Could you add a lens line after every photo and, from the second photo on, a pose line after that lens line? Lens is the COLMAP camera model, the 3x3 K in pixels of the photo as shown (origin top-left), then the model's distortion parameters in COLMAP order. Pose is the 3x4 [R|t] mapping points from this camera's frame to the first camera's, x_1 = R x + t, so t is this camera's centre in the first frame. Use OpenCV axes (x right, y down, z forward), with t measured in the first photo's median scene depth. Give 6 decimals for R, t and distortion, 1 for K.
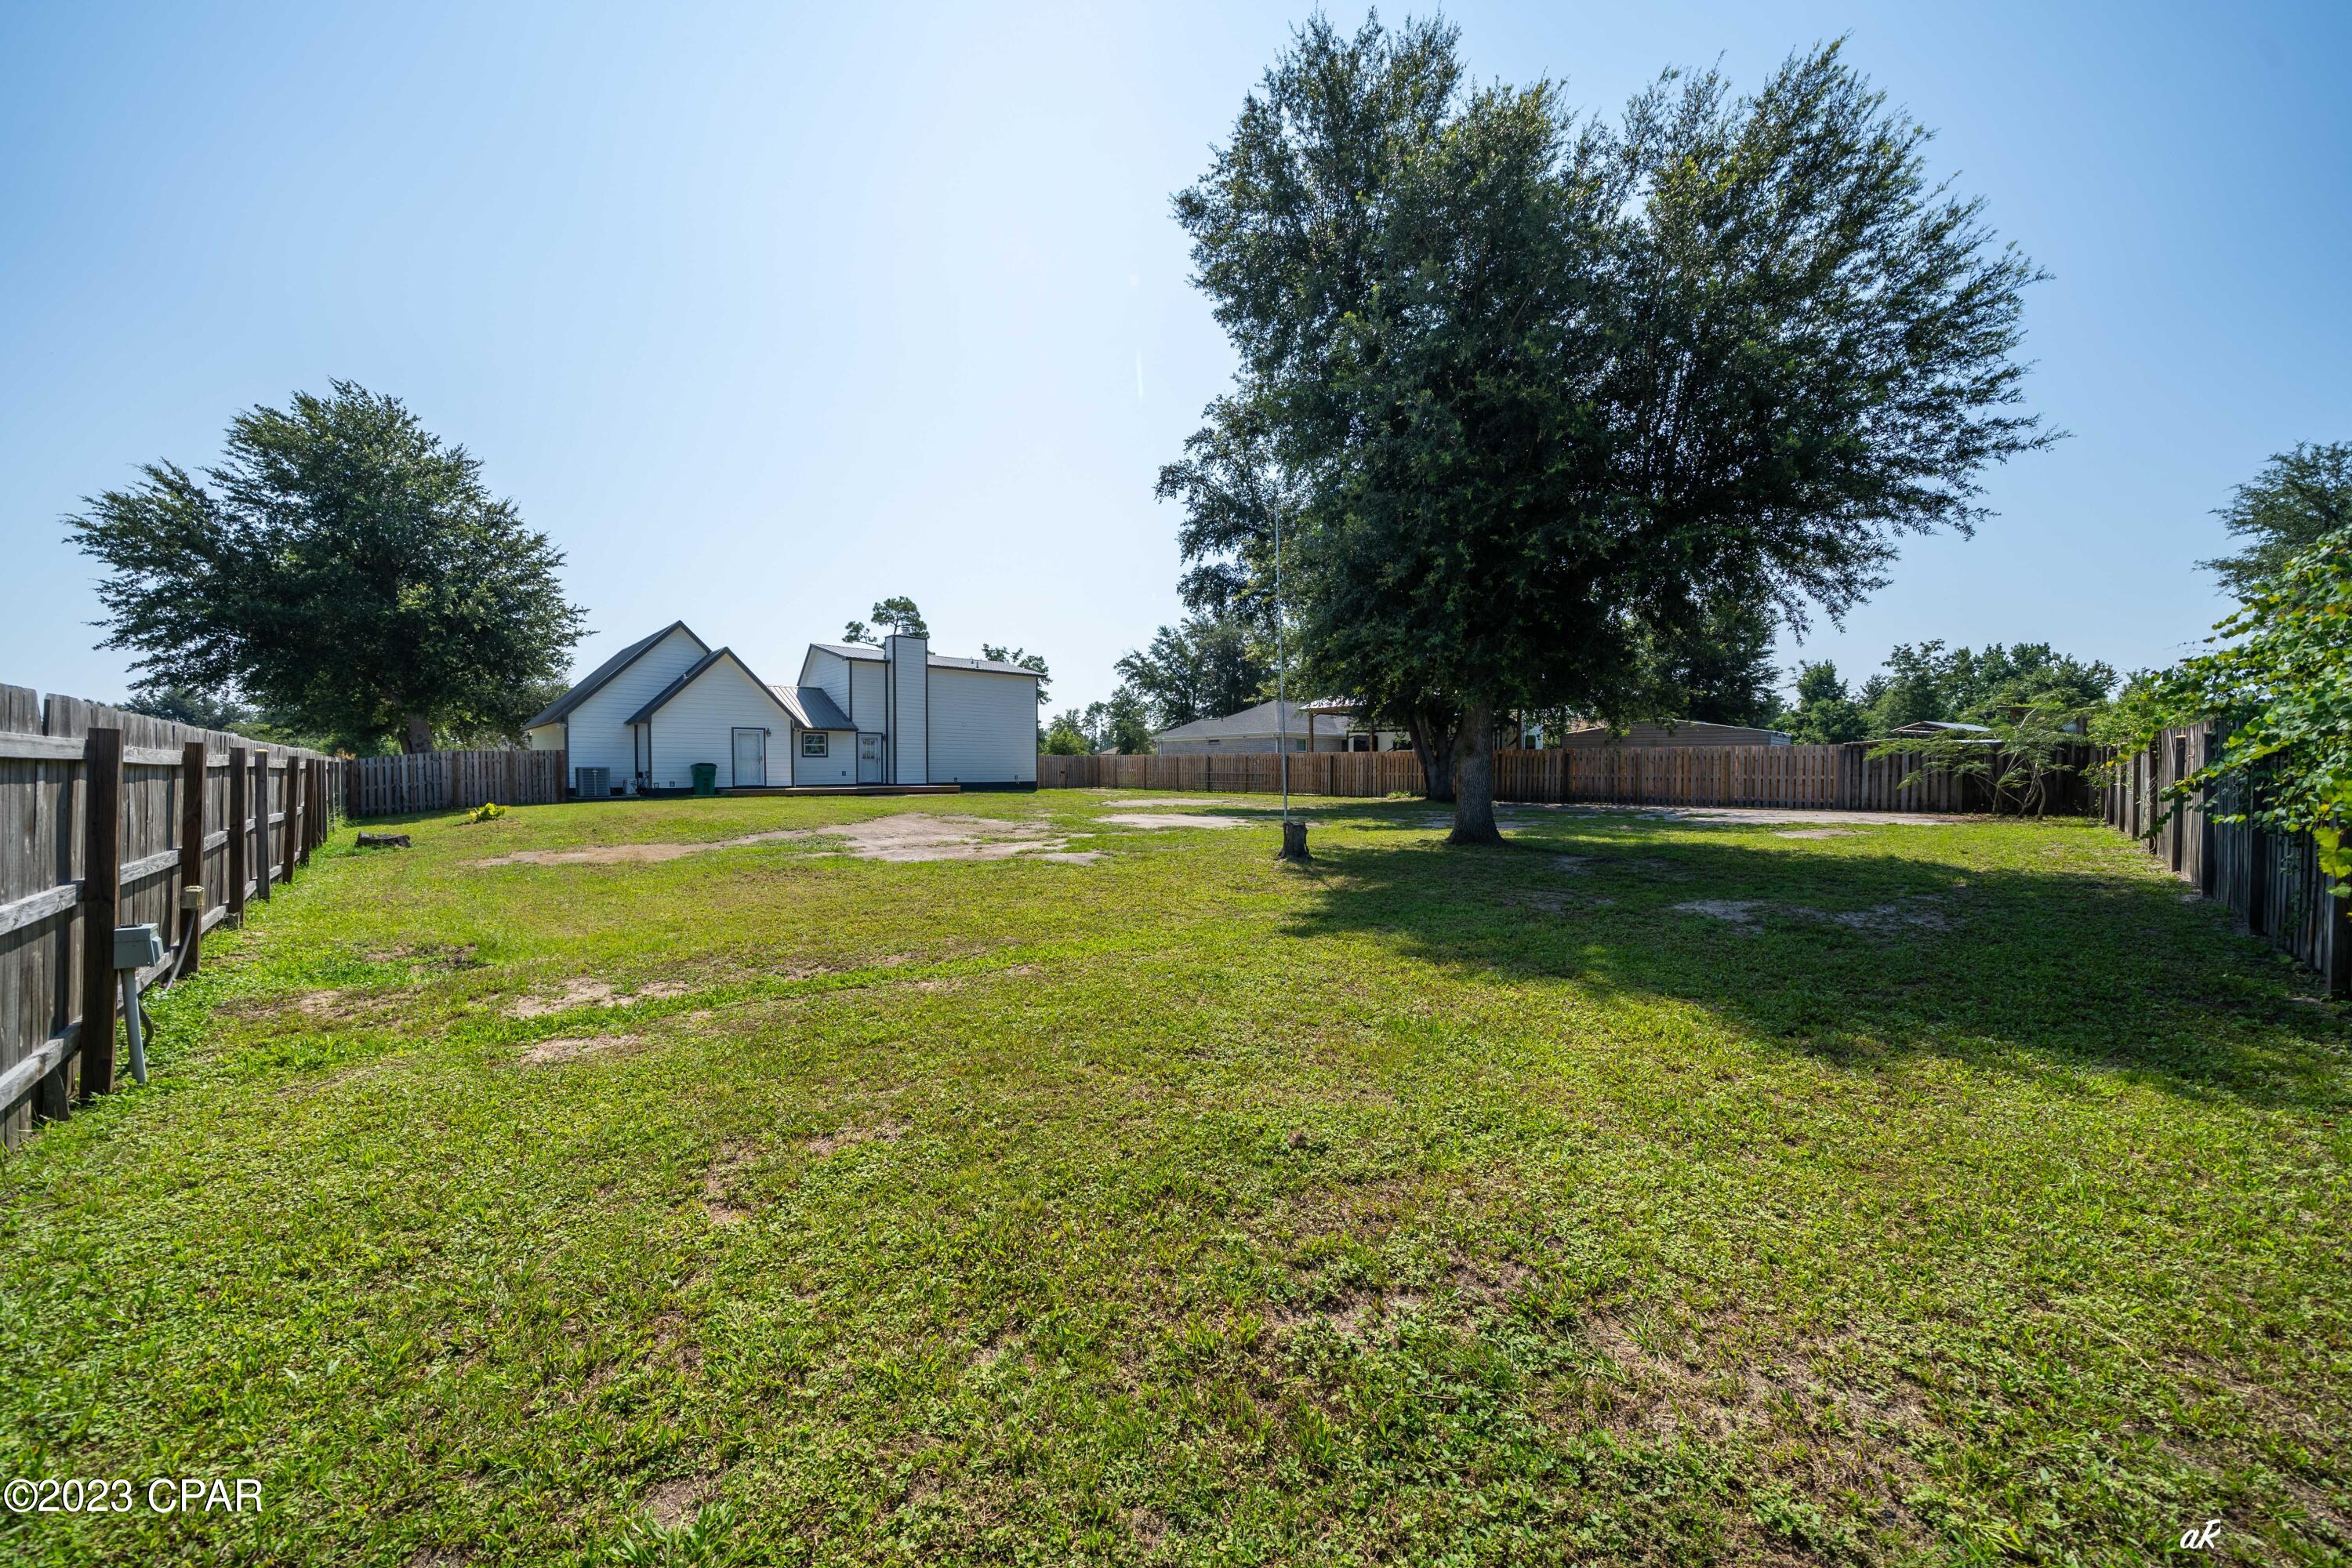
lens RADIAL K [[822.7, 0, 1174.5], [0, 822.7, 794.7], [0, 0, 1]] dist [-0.001650, -0.000188]
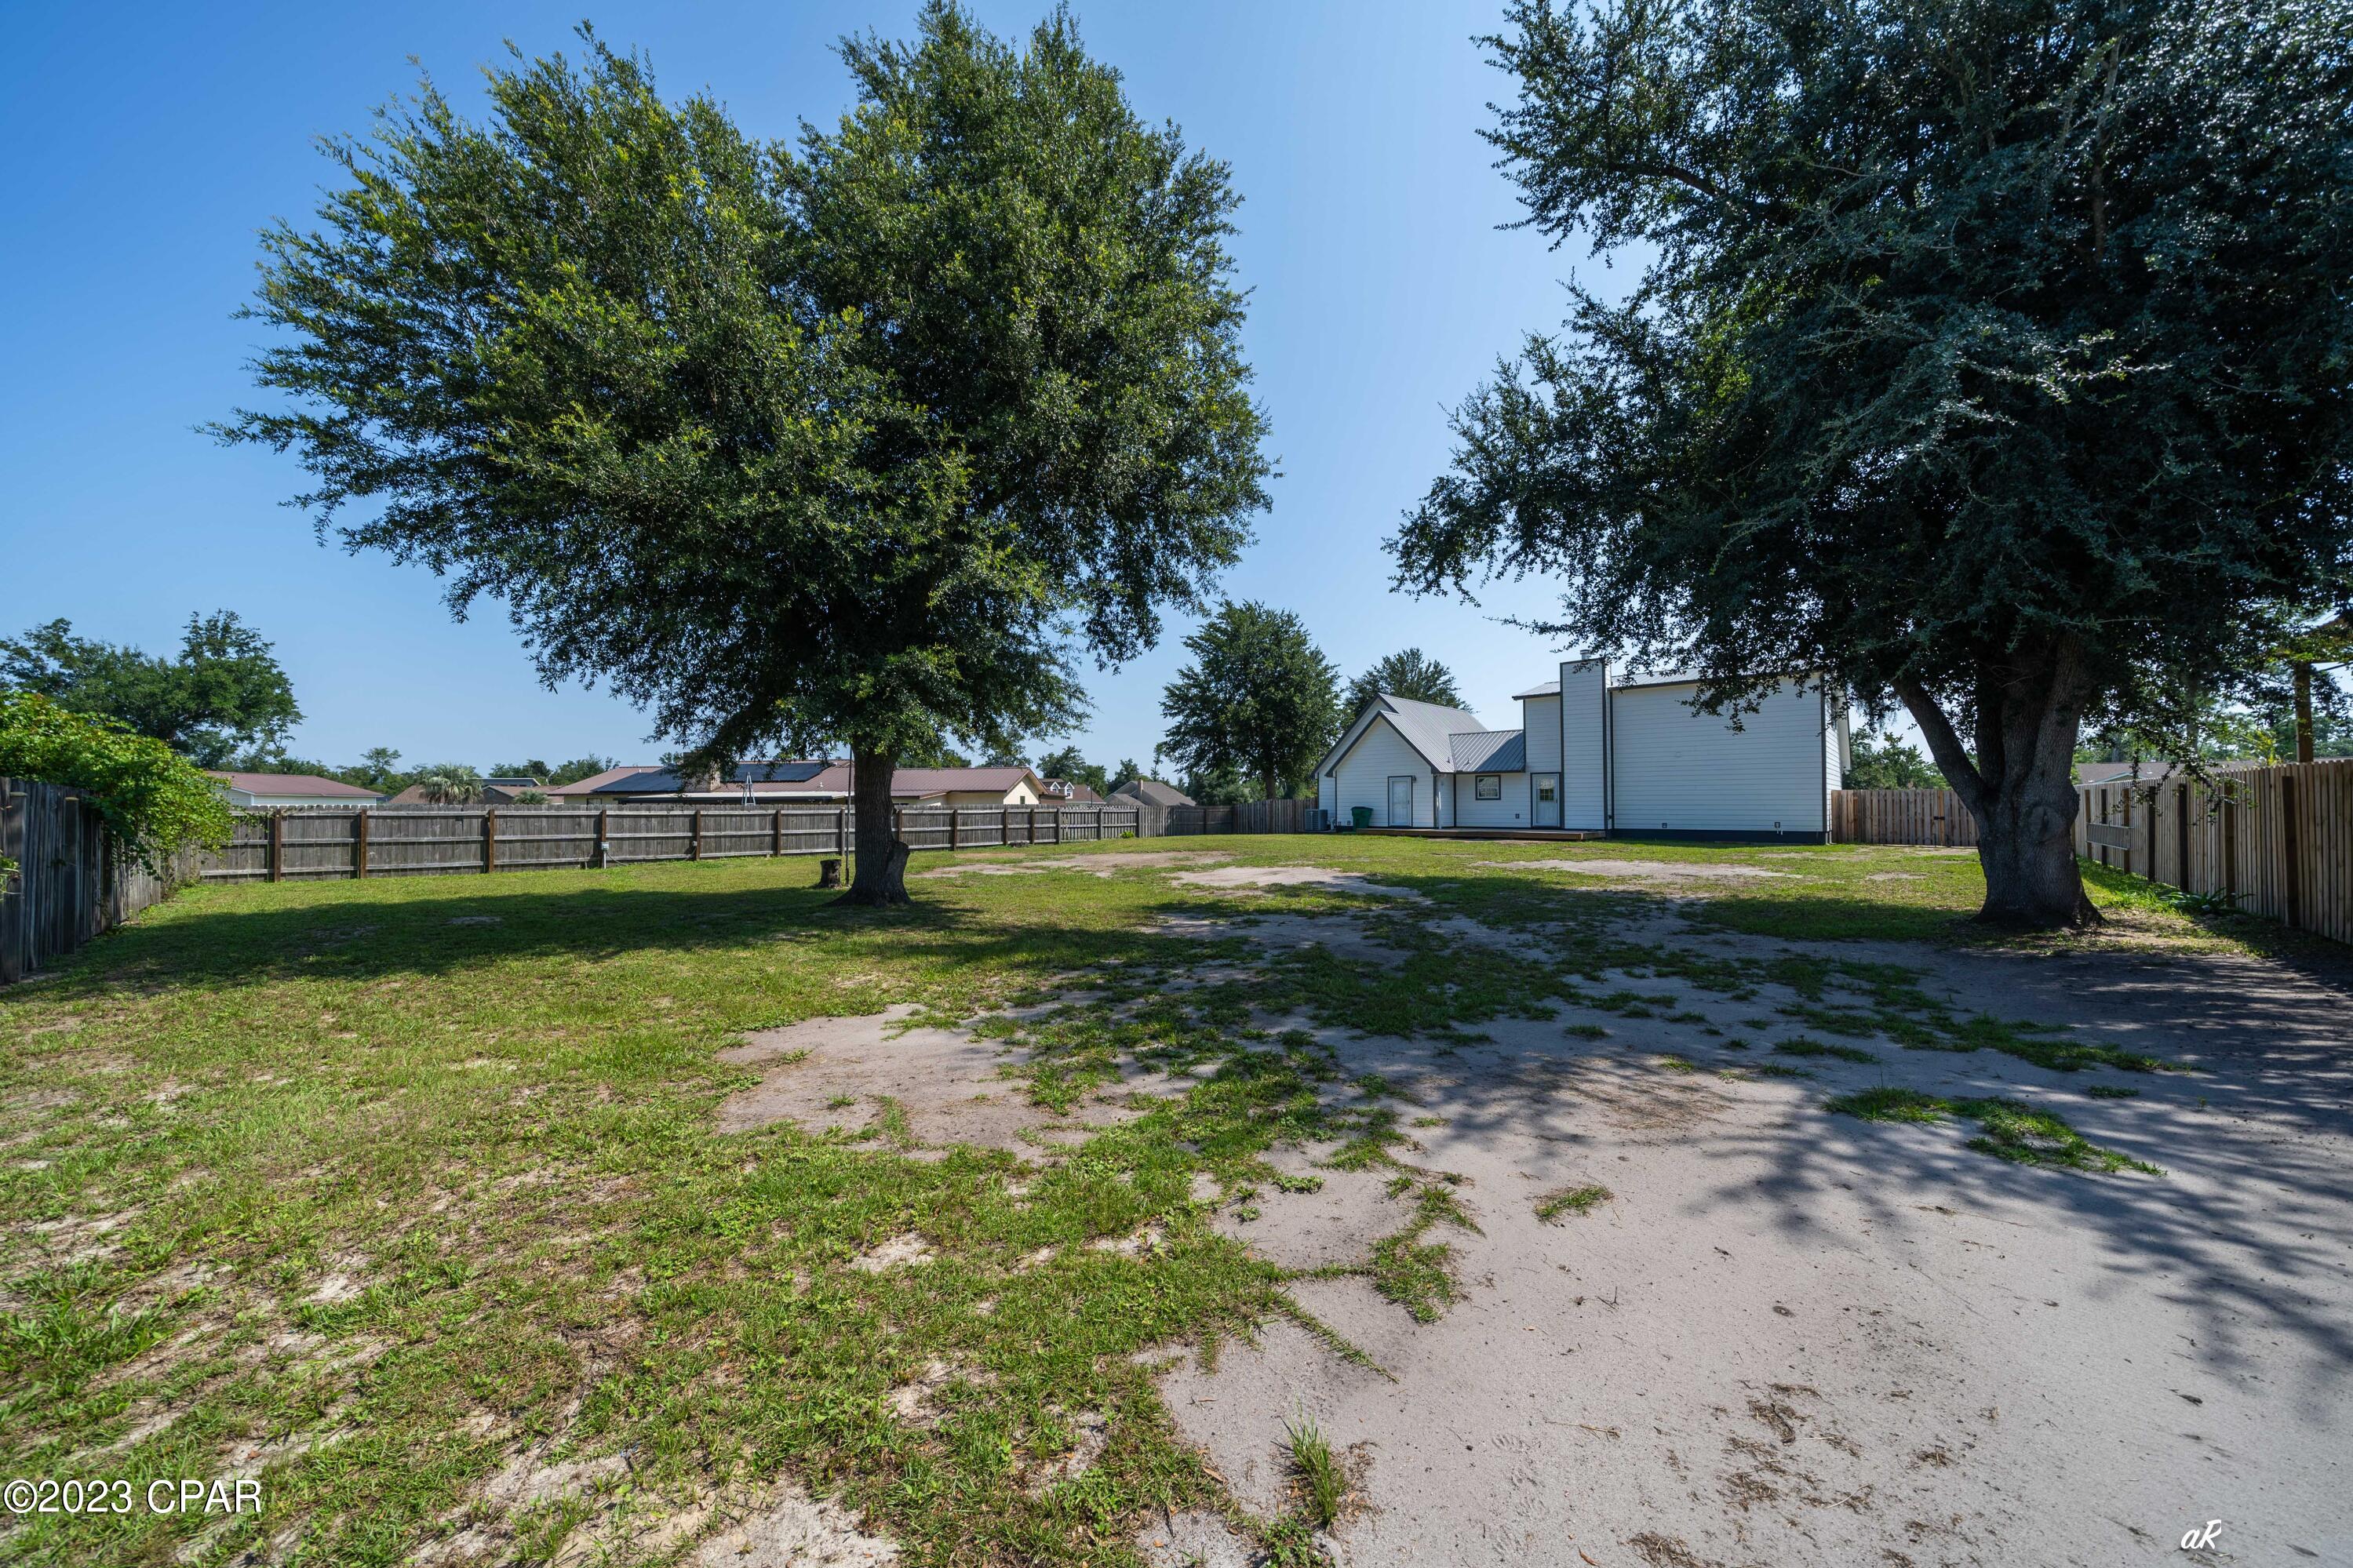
lens RADIAL K [[822.9, 0, 1175.0], [0, 822.9, 794.7], [0, 0, 1]] dist [-0.001650, -0.000188]
pose [[0.056811, -0.010235, -0.998333, 0.545391], [-0.026004, 0.999593, -0.011727, -0.029764], [0.998046, 0.026627, 0.056521, 0.557104]]
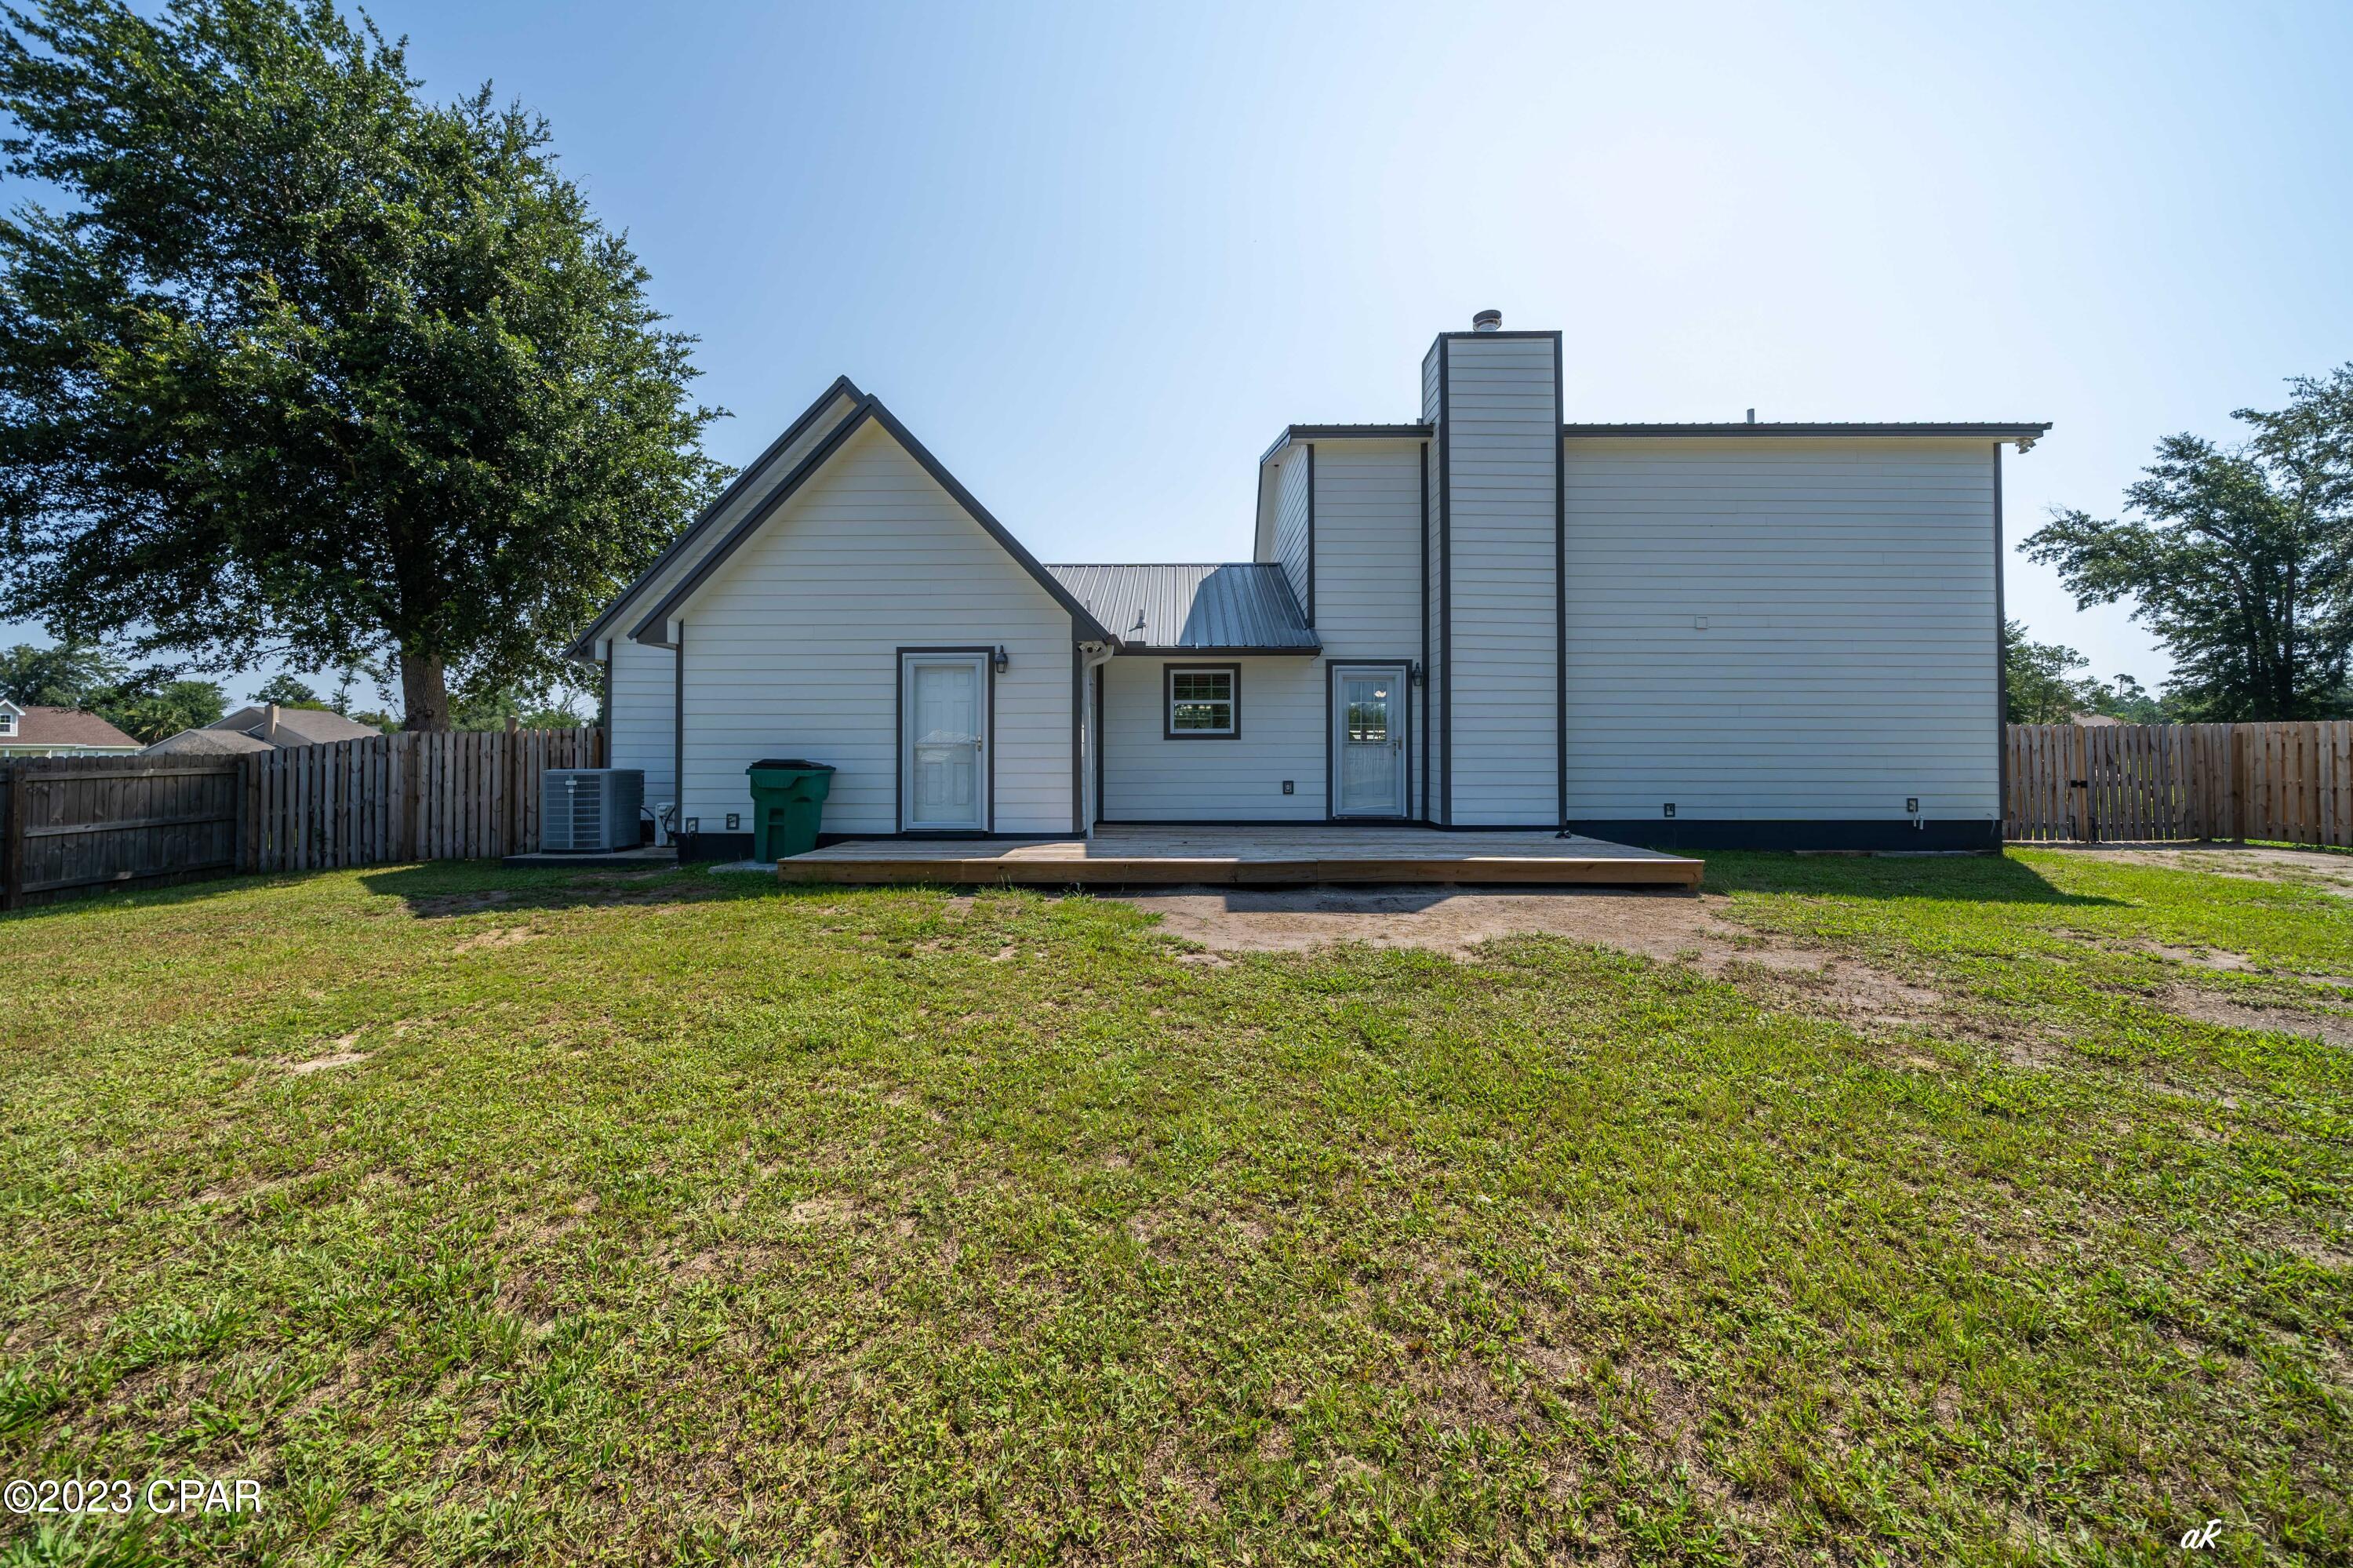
lens RADIAL K [[786.5, 0, 1171.2], [0, 786.5, 749.4], [0, 0, 1]] dist [-0.000175, 0.000001]
pose [[0.704780, -0.005573, -0.709404, -0.216972], [-0.022558, 0.999287, -0.030262, -0.031096], [0.709067, 0.037331, 0.704152, 0.760980]]
